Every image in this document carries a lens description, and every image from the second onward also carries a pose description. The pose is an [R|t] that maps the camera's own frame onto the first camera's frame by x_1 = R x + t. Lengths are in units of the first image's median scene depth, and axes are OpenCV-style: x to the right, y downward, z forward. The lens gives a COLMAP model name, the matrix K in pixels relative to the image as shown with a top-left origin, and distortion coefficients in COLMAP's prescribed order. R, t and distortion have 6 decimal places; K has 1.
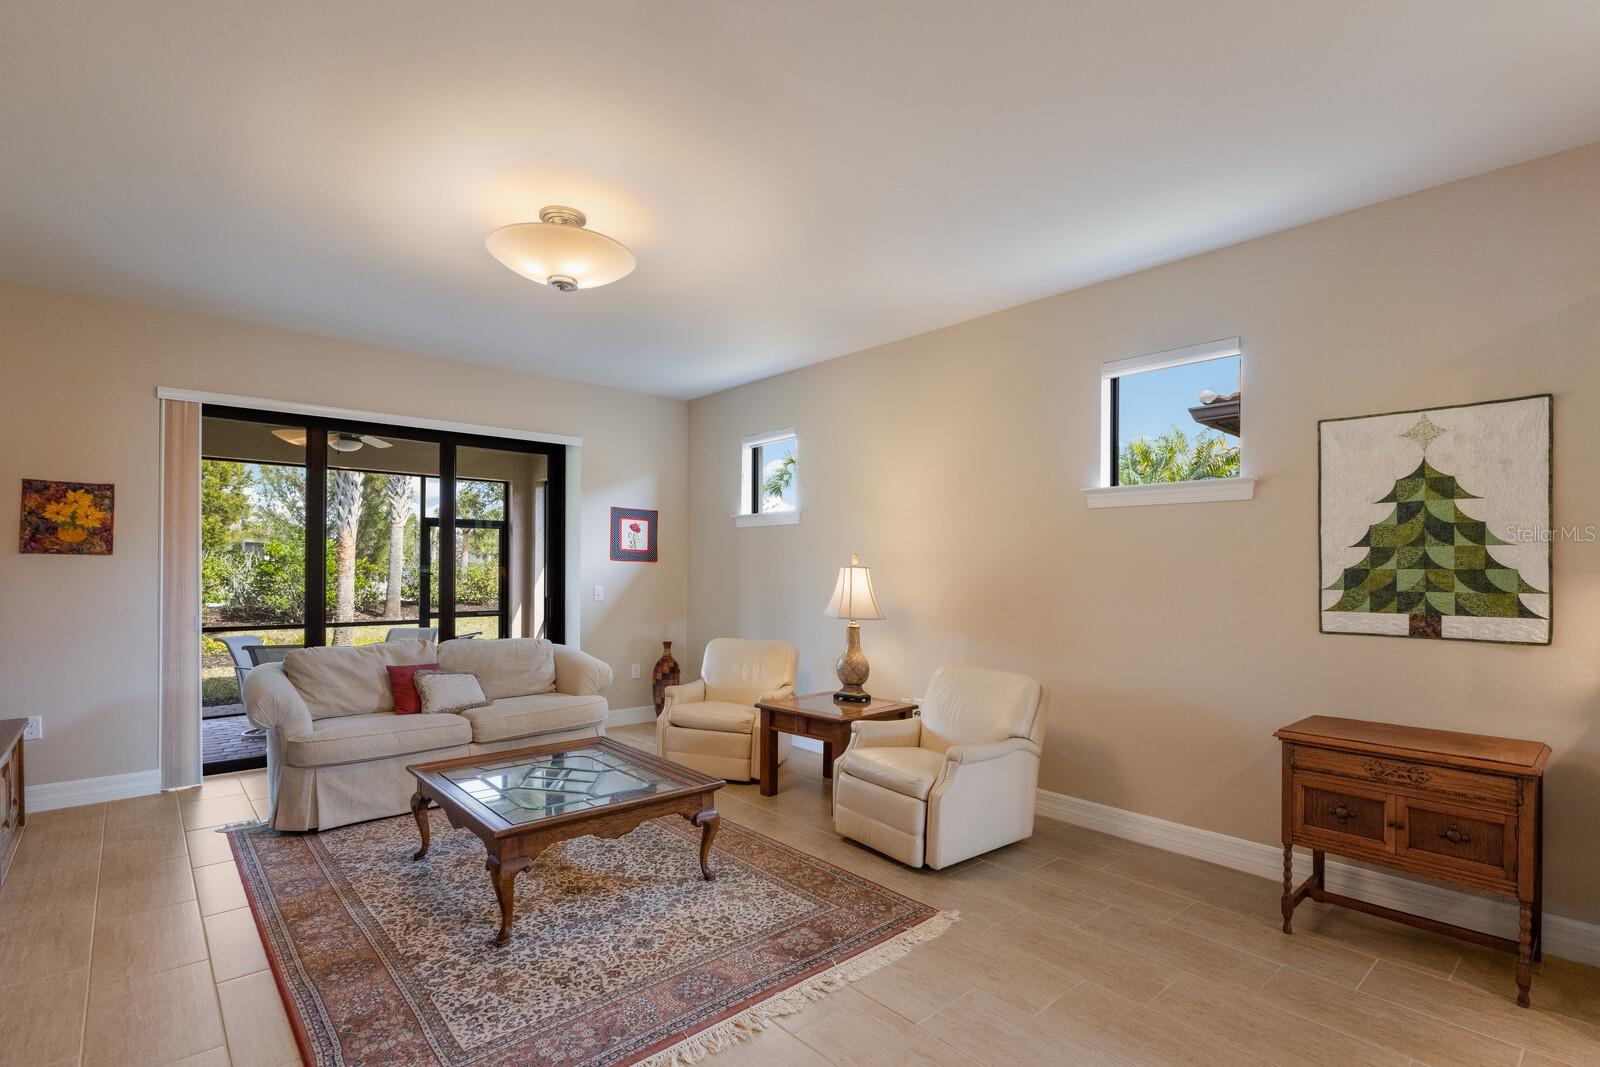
lens RADIAL K [[761.1, 0, 798.8], [0, 761.1, 565.5], [0, 0, 1]] dist [-0.007301, 0.002929]
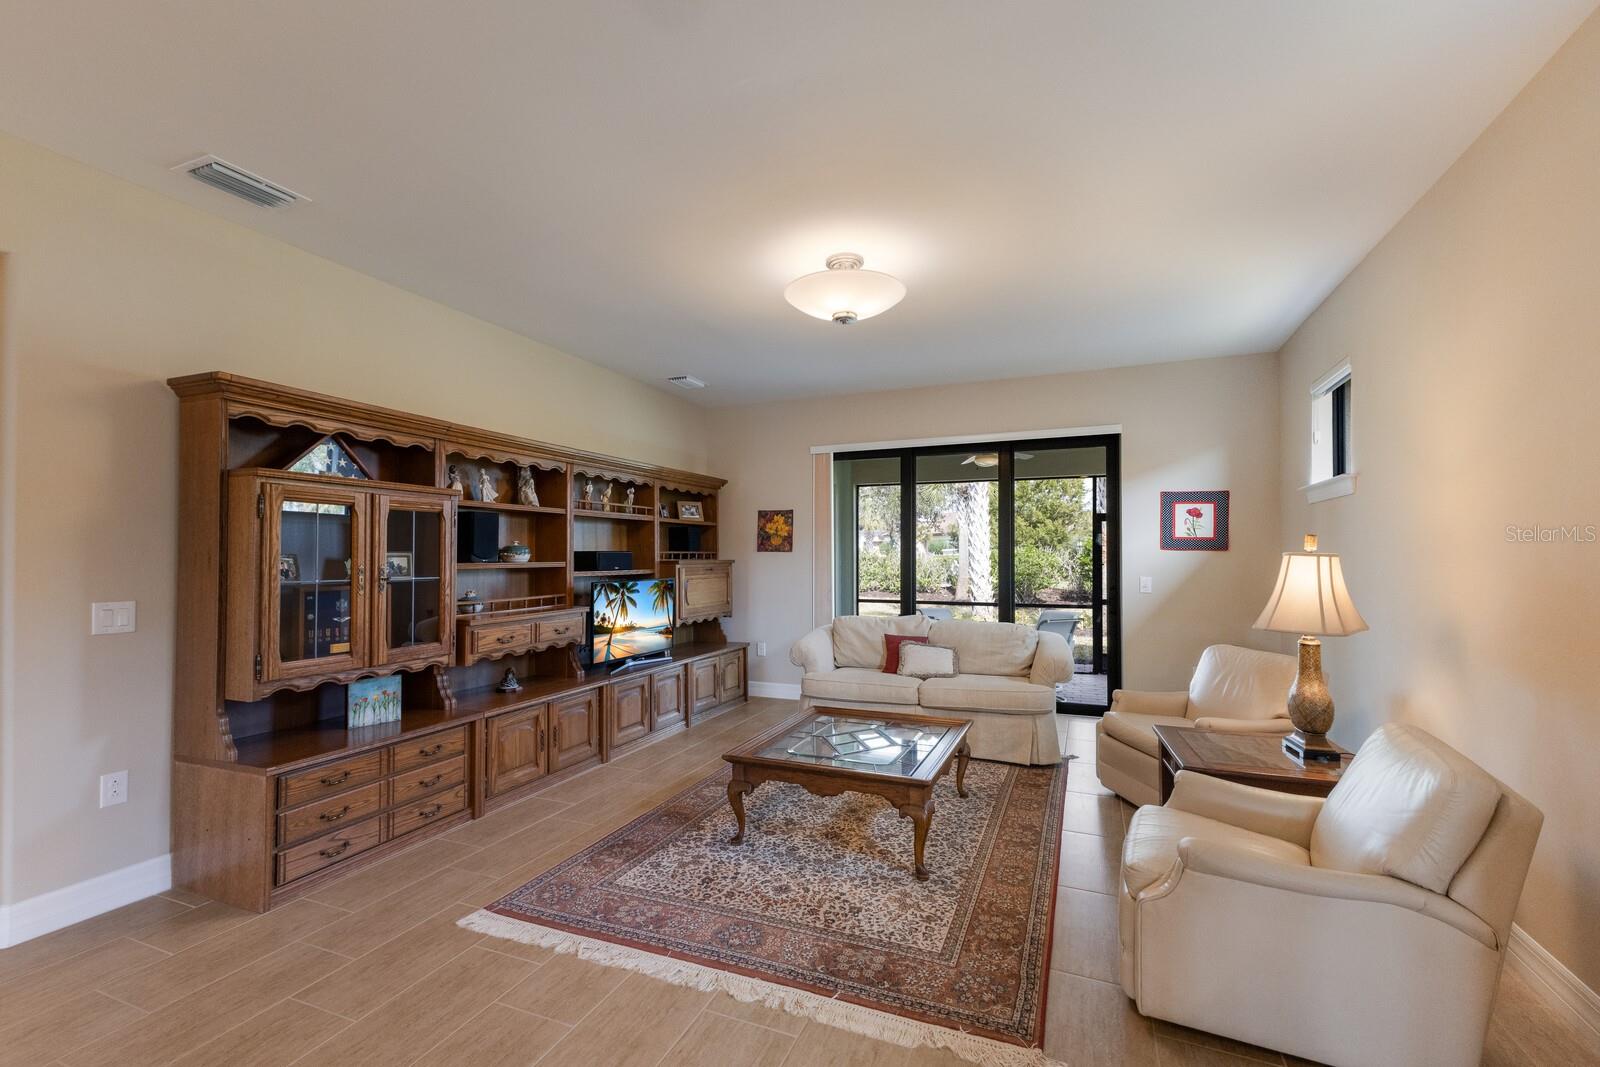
lens RADIAL K [[686.1, 0, 796.0], [0, 686.1, 540.6], [0, 0, 1]] dist [0.017089, -0.005430]
pose [[0.432113, -0.028451, -0.901370, 0.466197], [0.006259, 0.999573, -0.028550, 0.004744], [0.901798, 0.006695, 0.432107, 0.359060]]
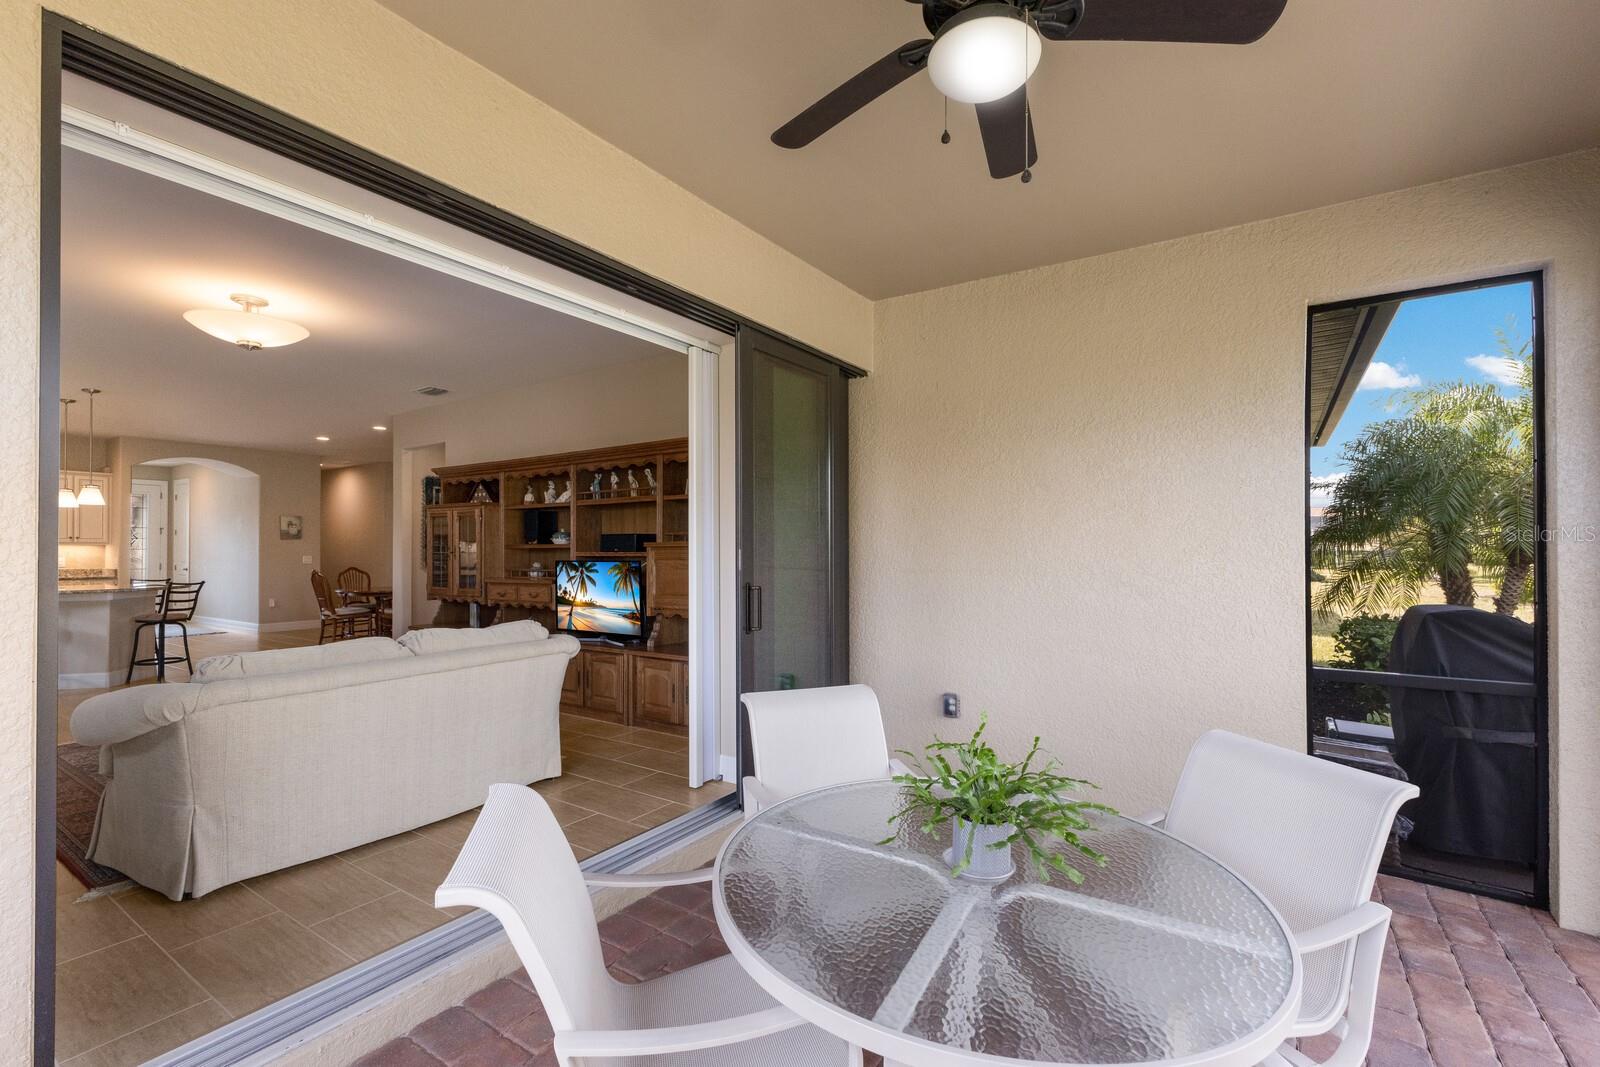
lens RADIAL K [[709.5, 0, 822.8], [0, 709.5, 539.0], [0, 0, 1]] dist [-0.000632, -0.001153]
pose [[-0.964447, -0.006748, -0.264191, -0.775371], [-0.001631, 0.999807, -0.019584, 0.021901], [0.264272, -0.018456, -0.964272, 1.980534]]
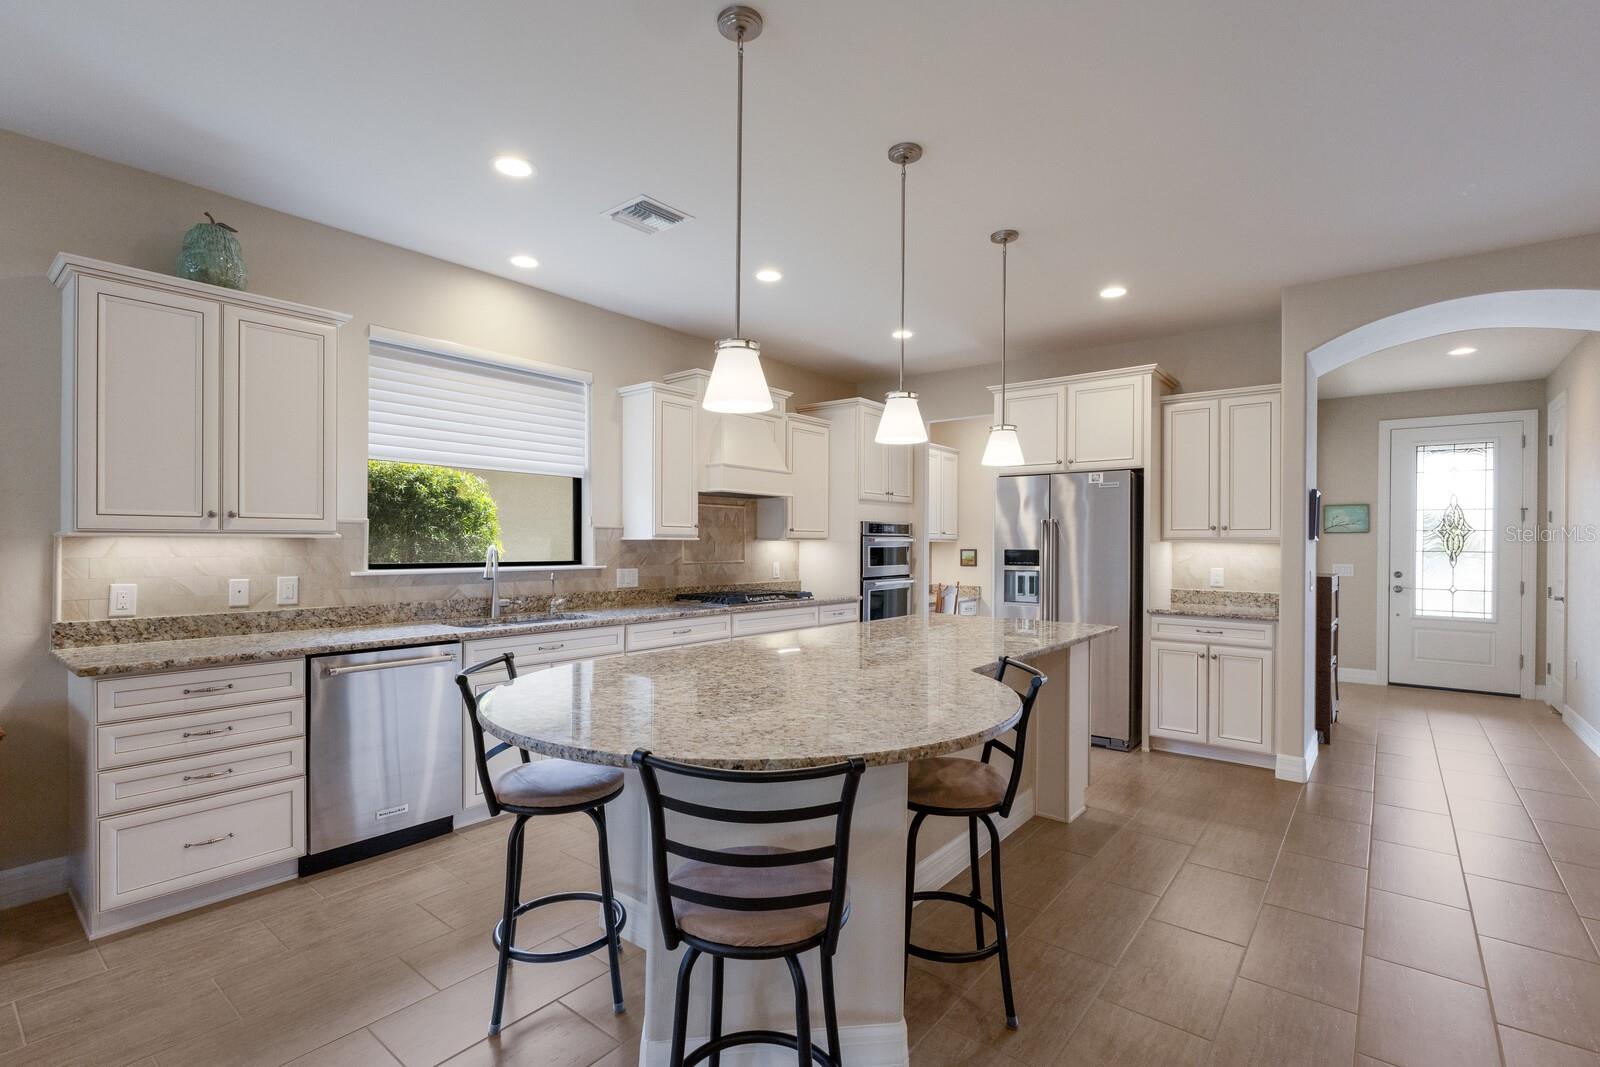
lens RADIAL K [[738.0, 0, 798.4], [0, 738.0, 544.1], [0, 0, 1]] dist [0.005092, 0.000720]
pose [[-0.170609, -0.011870, 0.985267, -0.103261], [-0.009976, 0.999897, 0.010319, -0.002404], [-0.985288, -0.008069, -0.170710, 0.061522]]
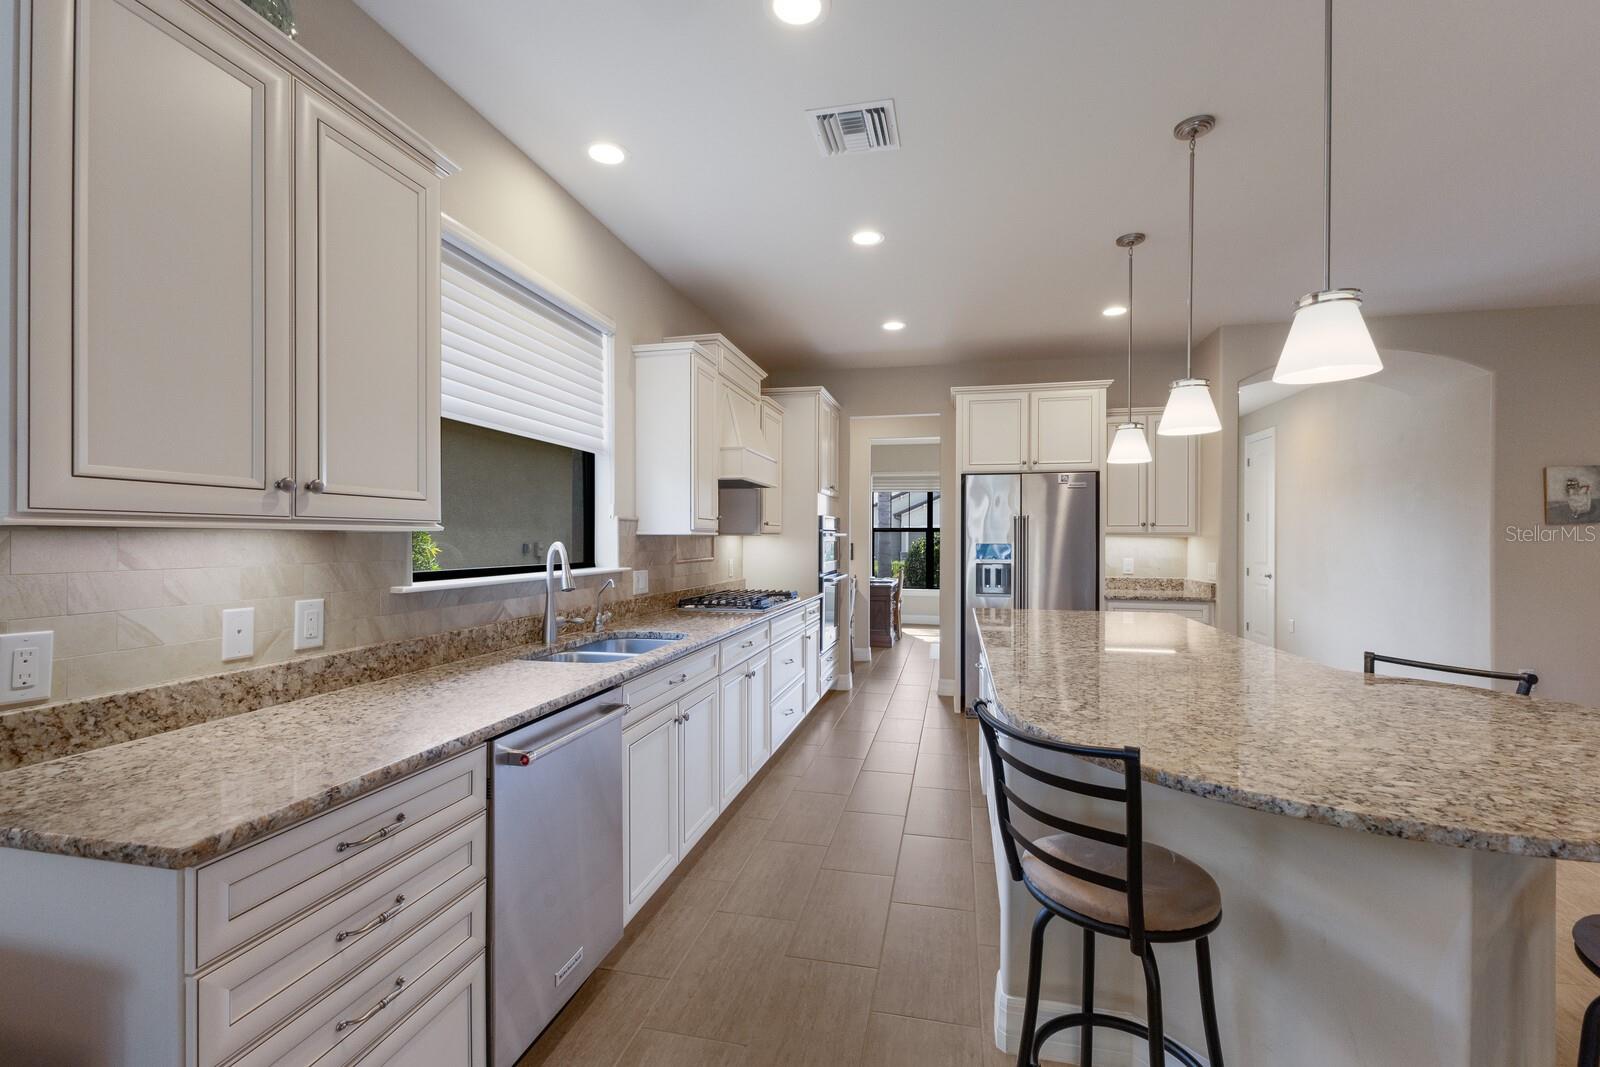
lens RADIAL K [[689.4, 0, 800.6], [0, 689.4, 537.0], [0, 0, 1]] dist [0.014132, -0.000941]
pose [[-0.584505, -0.008791, 0.811342, 0.250015], [-0.010691, 0.999938, 0.003133, 0.003460], [-0.811320, -0.006843, -0.584563, 0.467070]]
